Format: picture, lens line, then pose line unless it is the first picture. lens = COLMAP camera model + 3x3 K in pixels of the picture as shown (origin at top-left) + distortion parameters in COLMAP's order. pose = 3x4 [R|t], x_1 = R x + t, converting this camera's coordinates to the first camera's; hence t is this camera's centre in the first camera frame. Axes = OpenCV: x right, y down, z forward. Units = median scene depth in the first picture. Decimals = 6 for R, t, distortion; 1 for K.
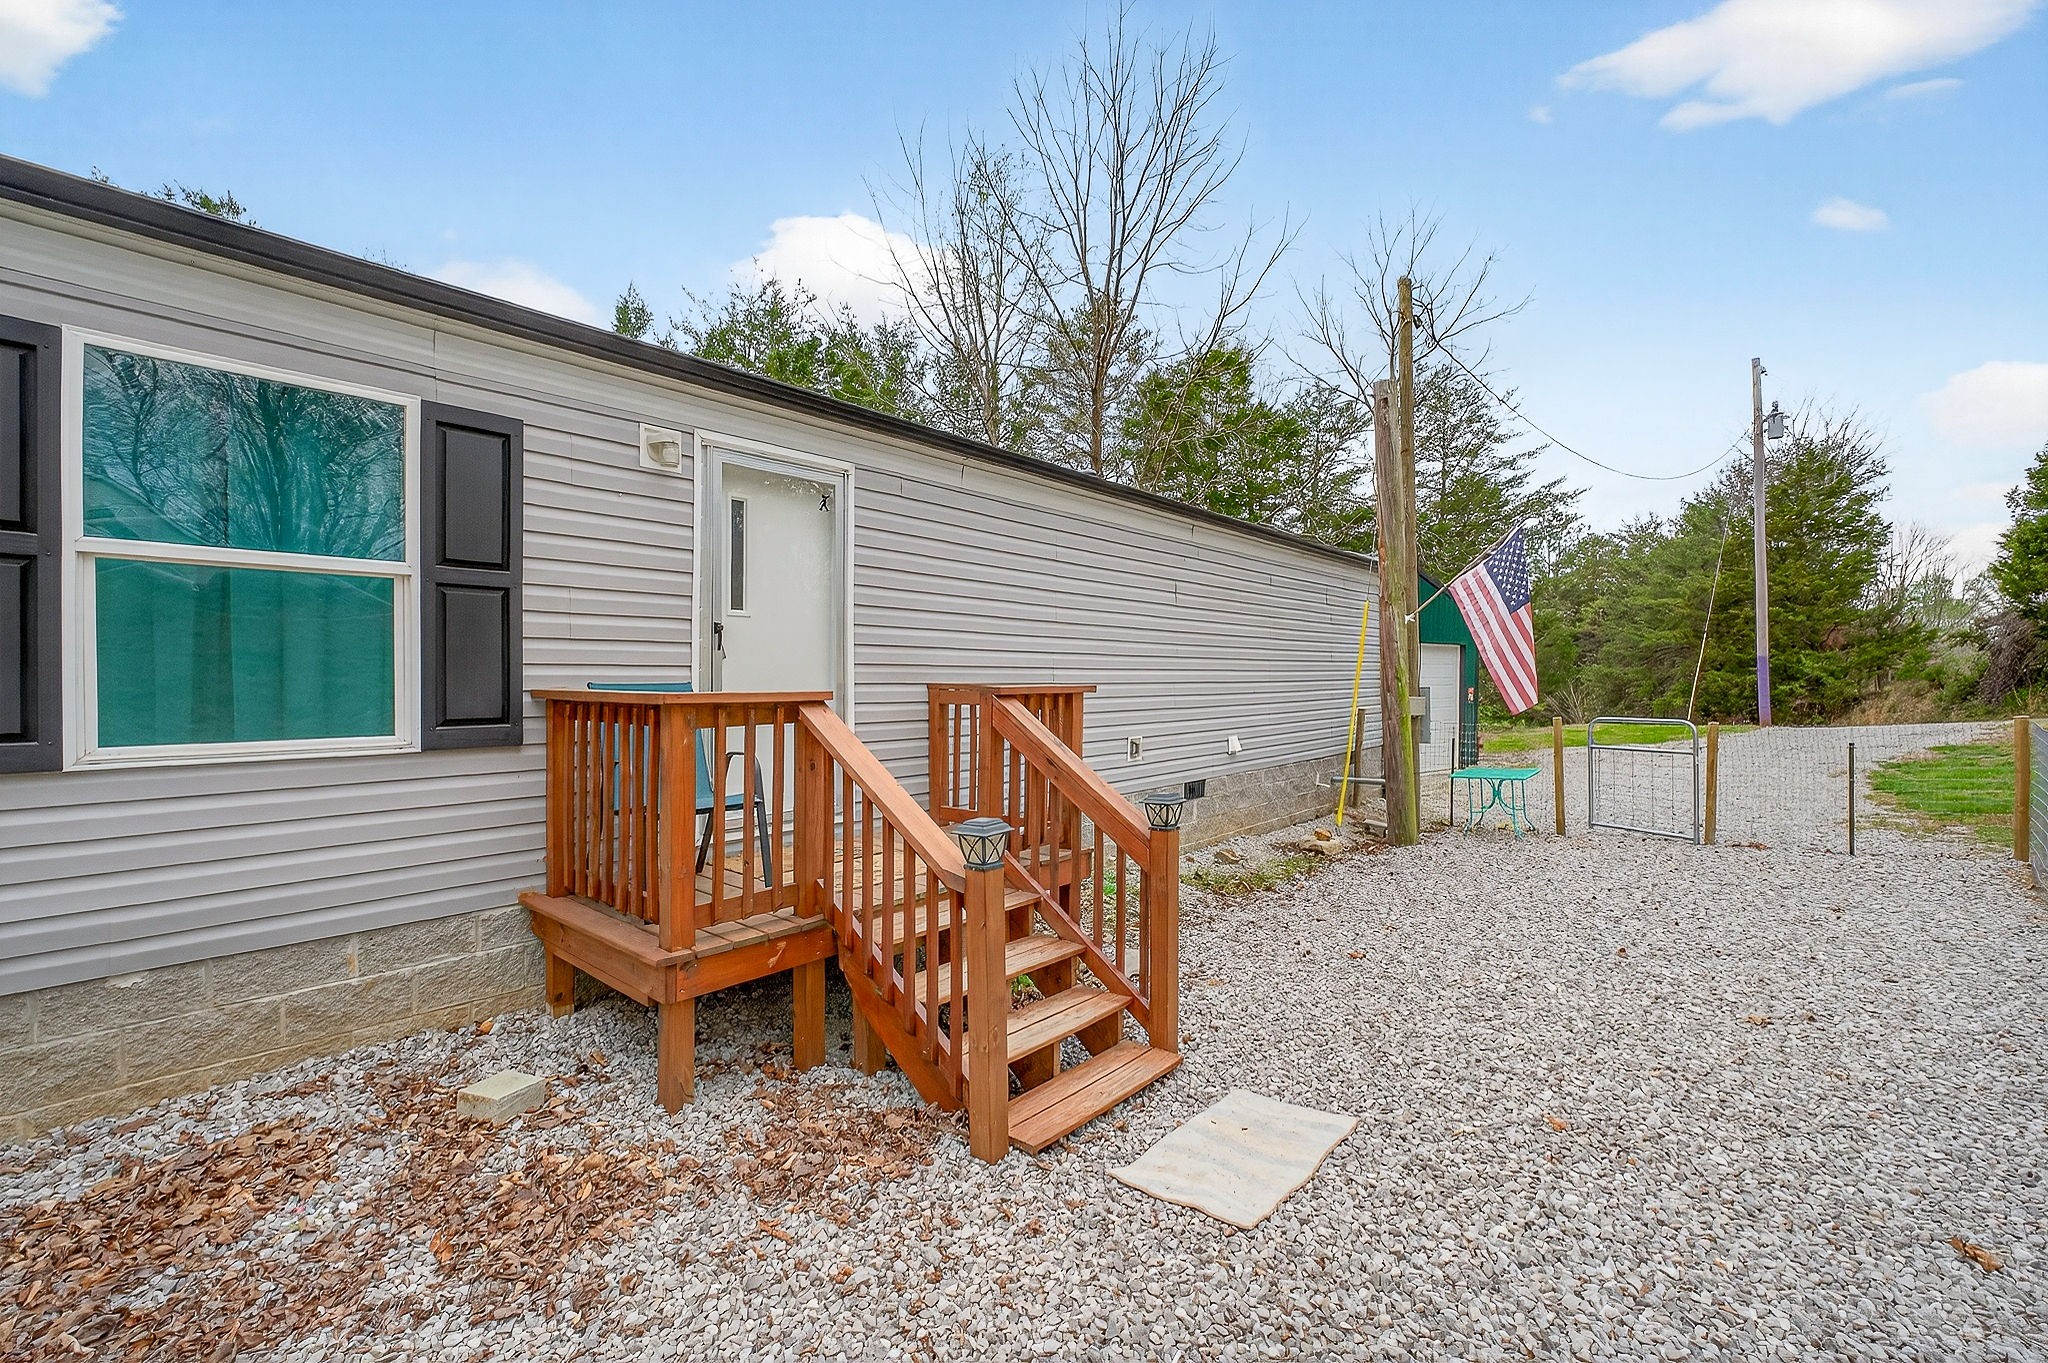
lens RADIAL K [[858.6, 0, 1020.2], [0, 858.6, 681.4], [0, 0, 1]] dist [-0.001576, -0.000068]
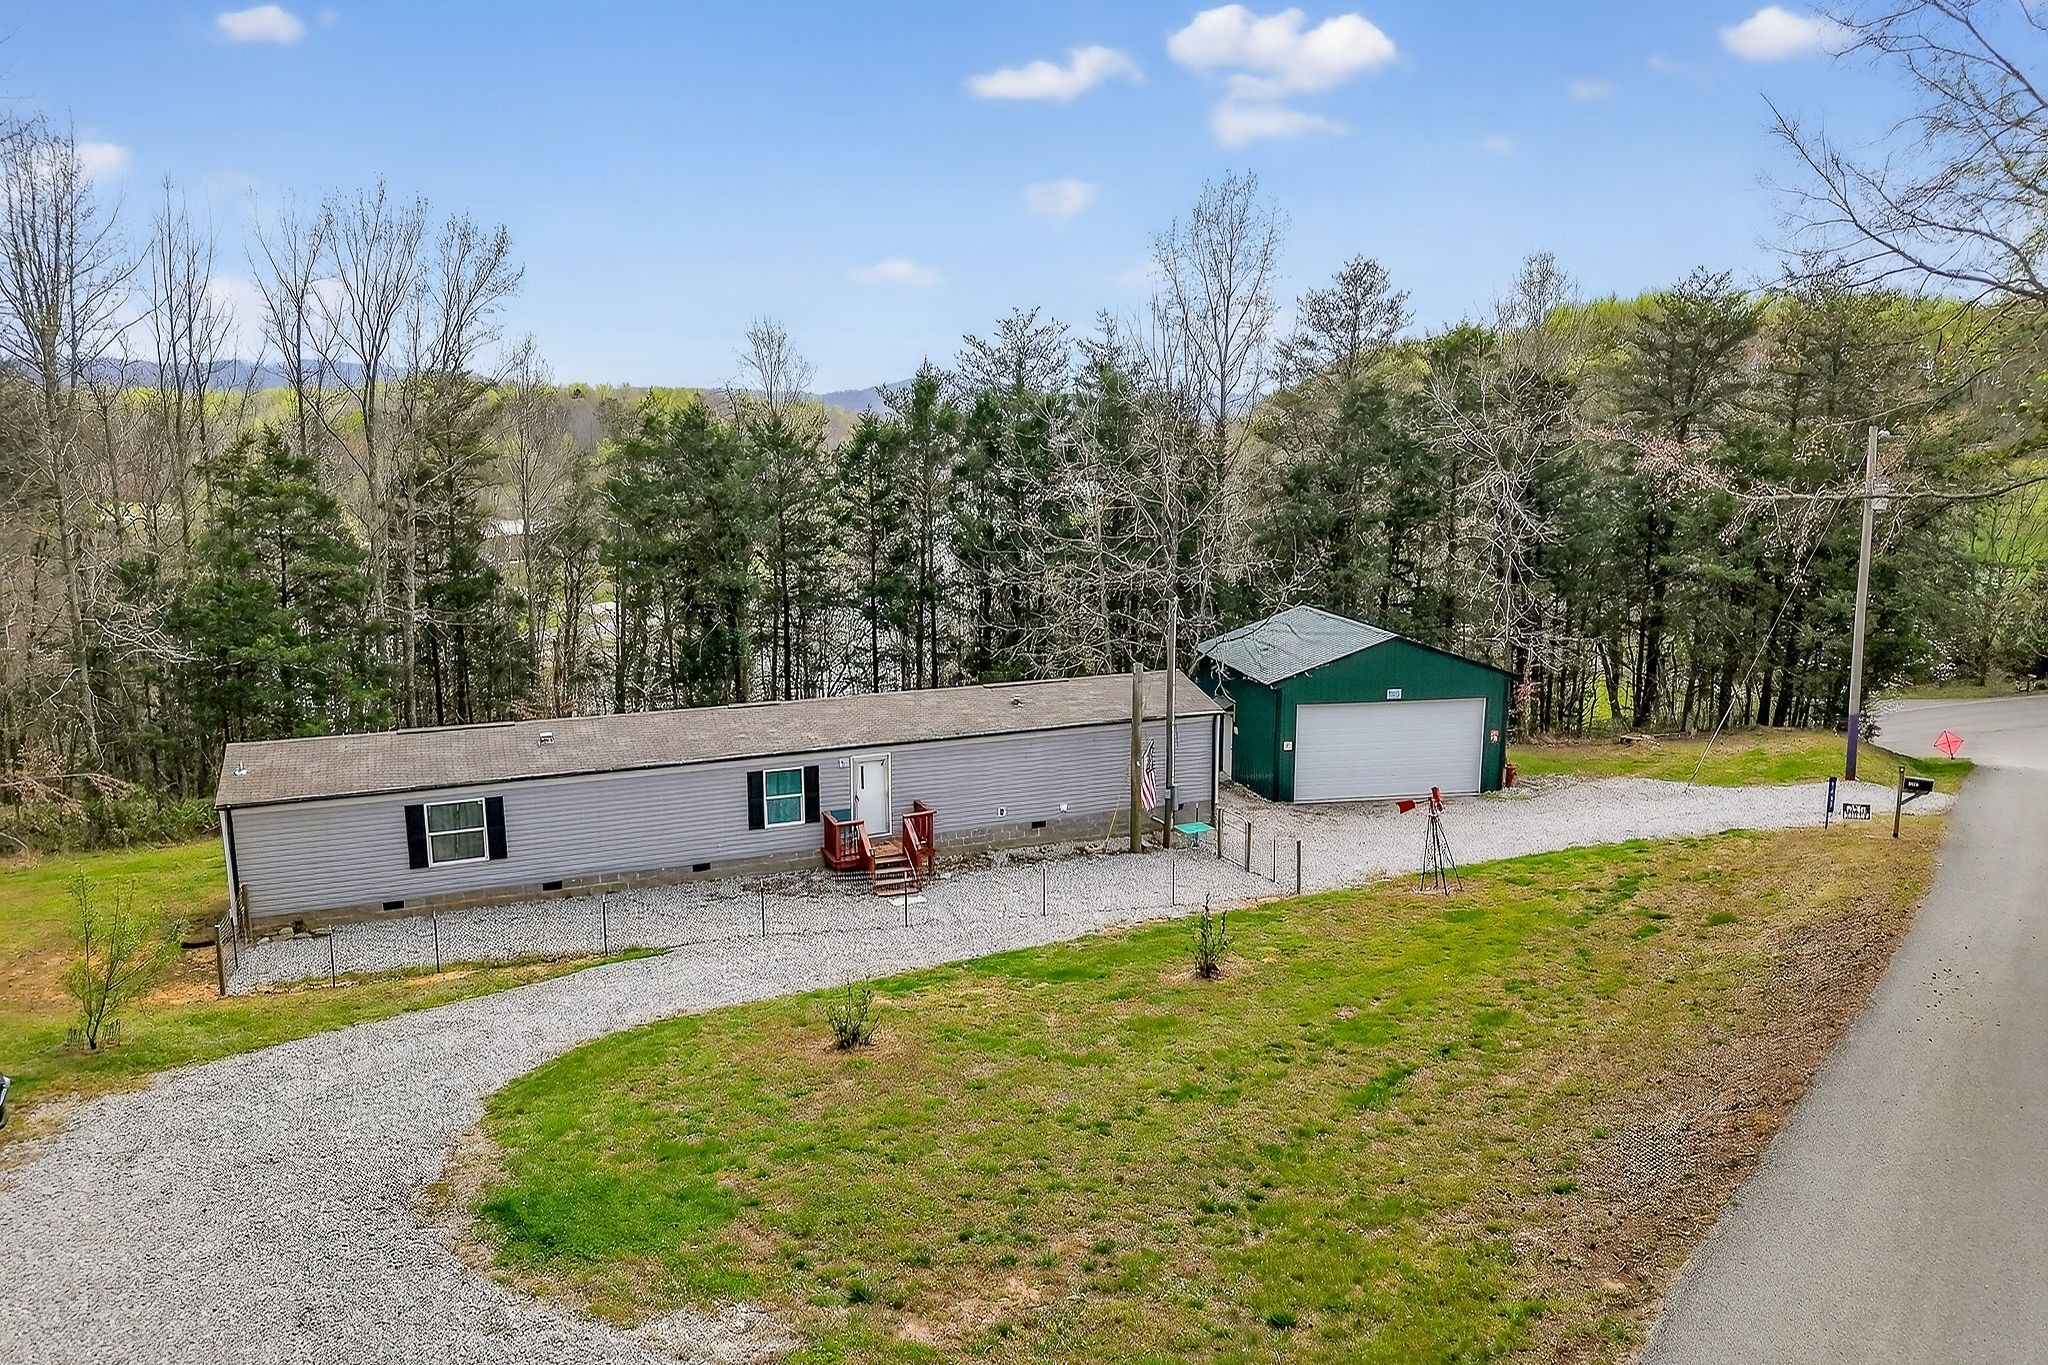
lens RADIAL K [[1389.7, 0, 1023.7], [0, 1389.7, 664.0], [0, 0, 1]] dist [-0.000650, 0.000888]
pose [[0.908944, 0.064877, -0.411839, 4.317315], [-0.002484, 0.988644, 0.150257, -2.323479], [0.416910, -0.135552, 0.898783, -6.485234]]
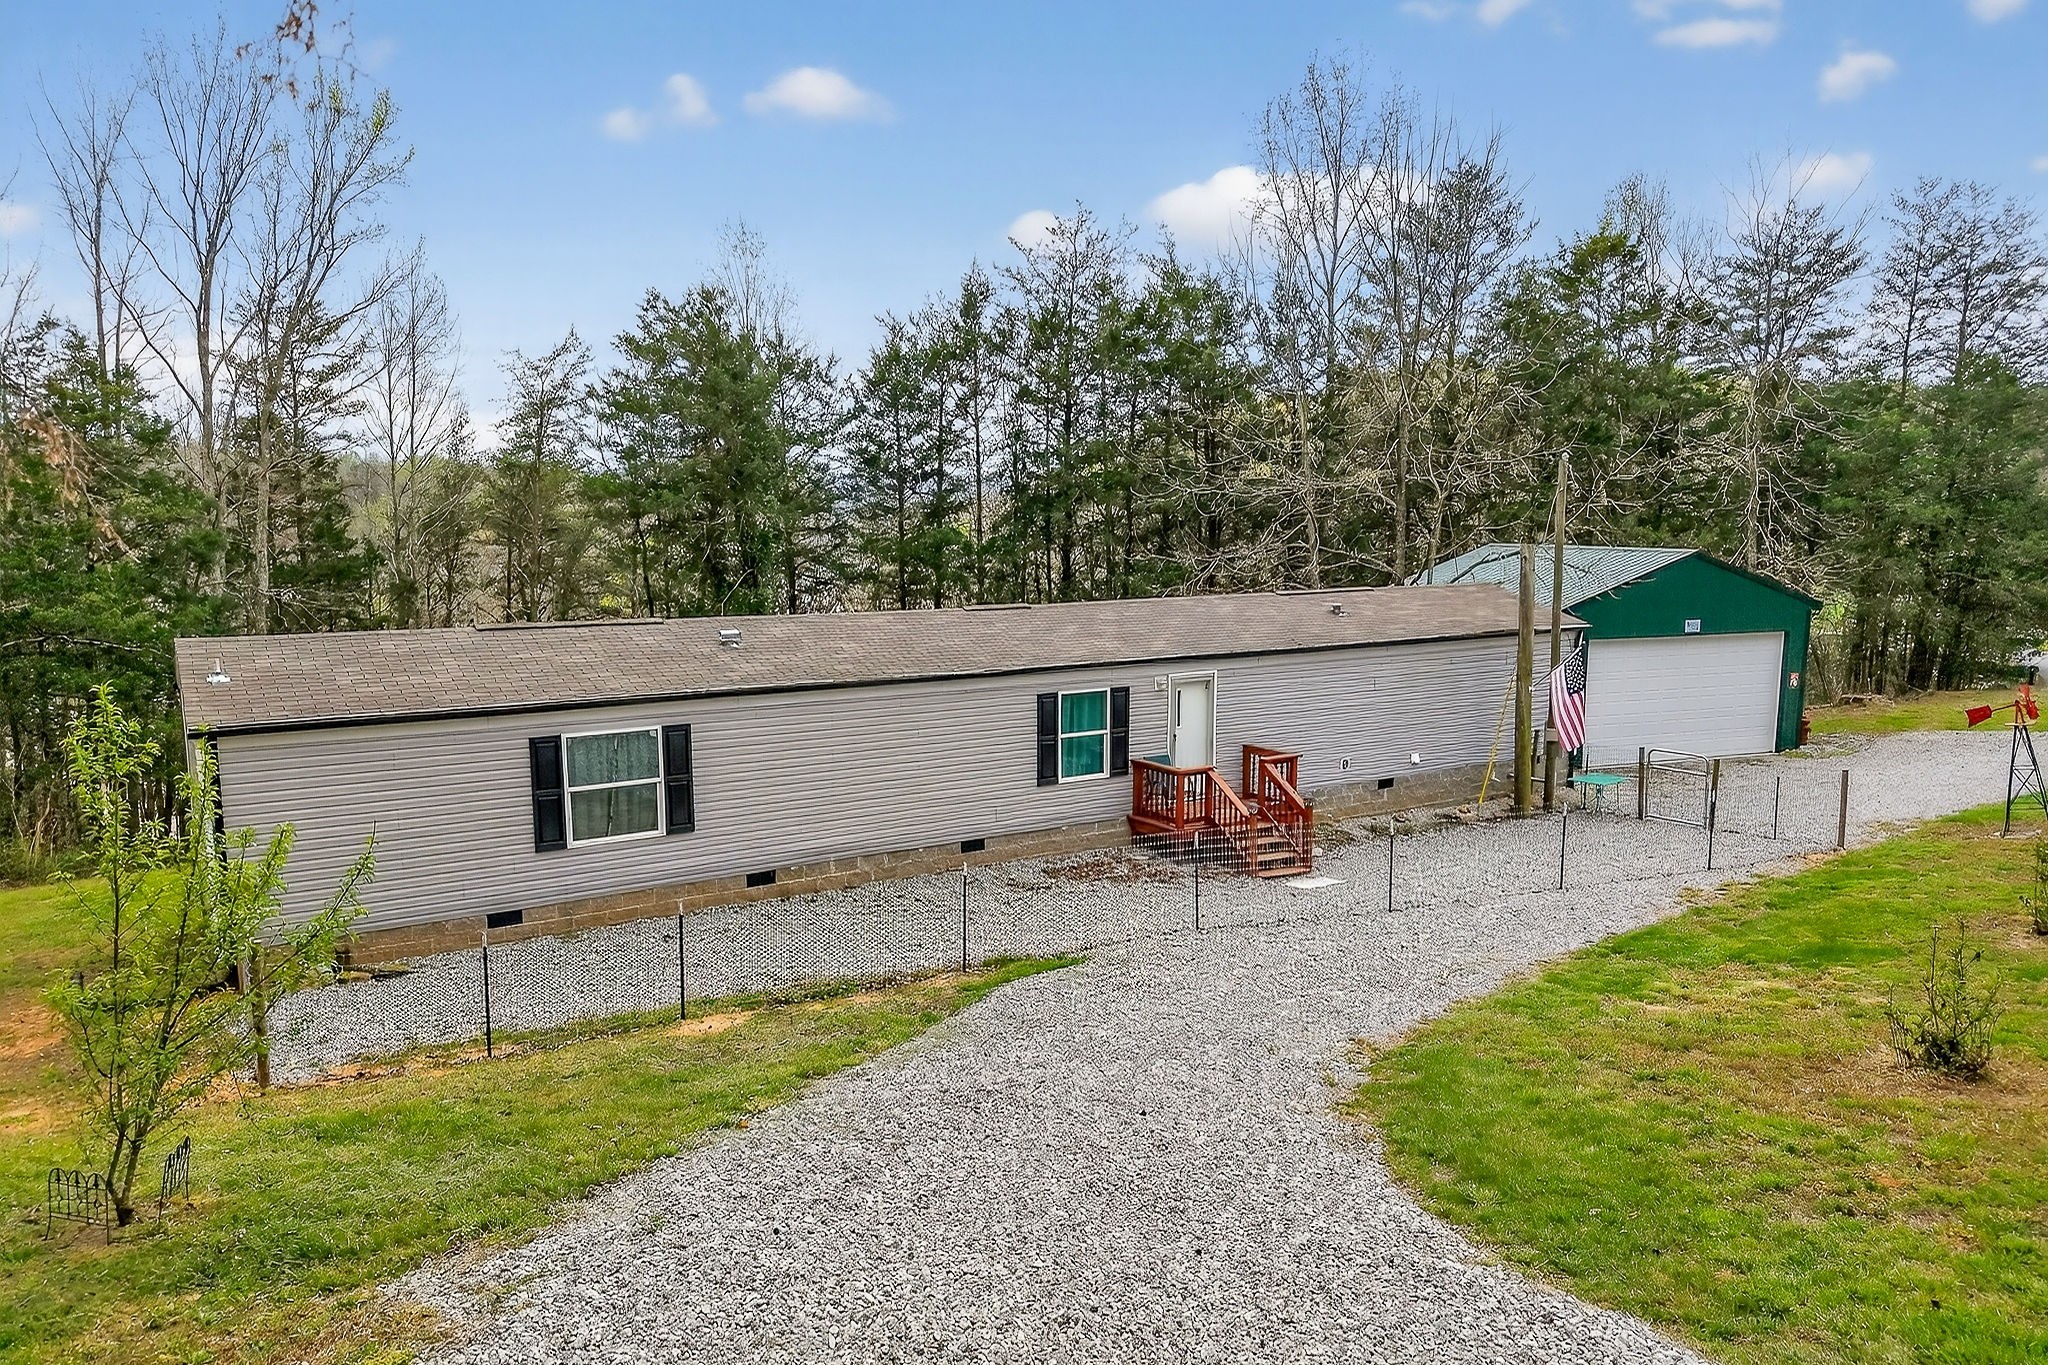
lens RADIAL K [[1393.9, 0, 1027.5], [0, 1393.9, 688.7], [0, 0, 1]] dist [0.062512, -0.073024]
pose [[0.963742, 0.028837, -0.265273, 0.567523], [0.001582, 0.993508, 0.113750, -0.969335], [0.266831, -0.110045, 0.957440, -4.783353]]
